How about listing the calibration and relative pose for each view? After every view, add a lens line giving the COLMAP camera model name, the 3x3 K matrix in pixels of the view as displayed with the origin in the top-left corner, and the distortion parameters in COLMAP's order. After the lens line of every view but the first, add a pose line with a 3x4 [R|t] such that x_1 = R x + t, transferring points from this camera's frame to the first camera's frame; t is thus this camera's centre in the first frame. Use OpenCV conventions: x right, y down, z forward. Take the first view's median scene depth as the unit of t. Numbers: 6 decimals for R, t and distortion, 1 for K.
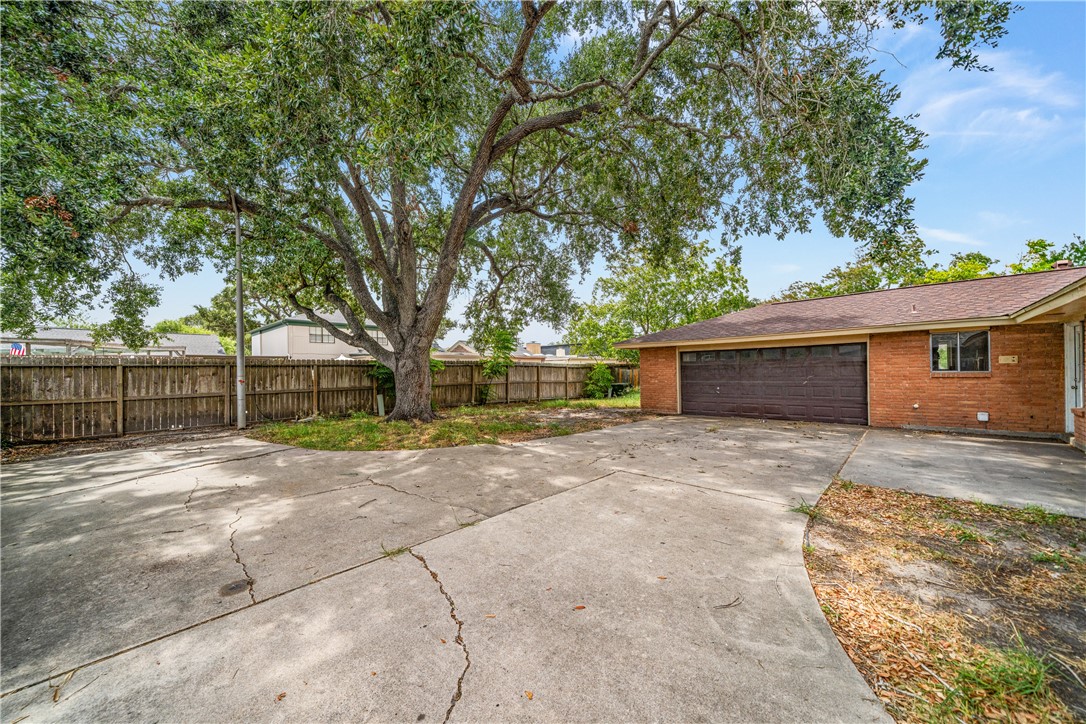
lens RADIAL K [[410.3, 0, 542.9], [0, 410.3, 372.4], [0, 0, 1]] dist [-0.001403, -0.000051]
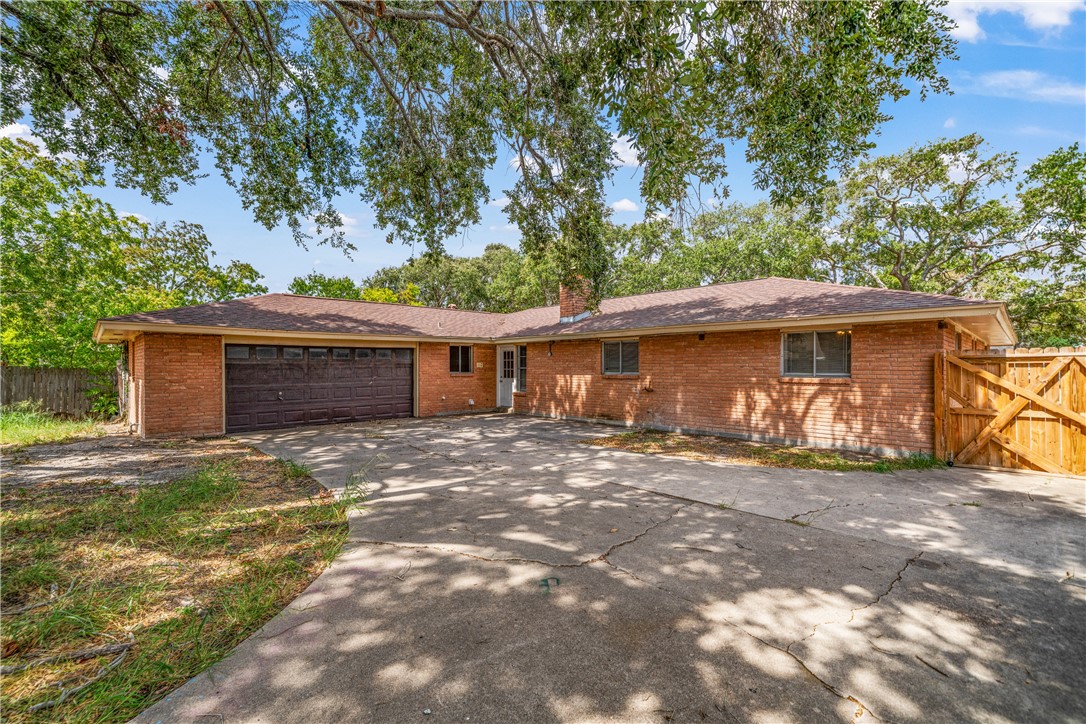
lens RADIAL K [[480.0, 0, 543.0], [0, 480.0, 362.0], [0, 0, 1]] dist [0.000992, 0.000169]
pose [[0.022999, 0.025331, 0.999415, -0.514283], [0.002872, 0.999673, -0.025403, 0.003865], [-0.999731, 0.003455, 0.022918, 0.496222]]
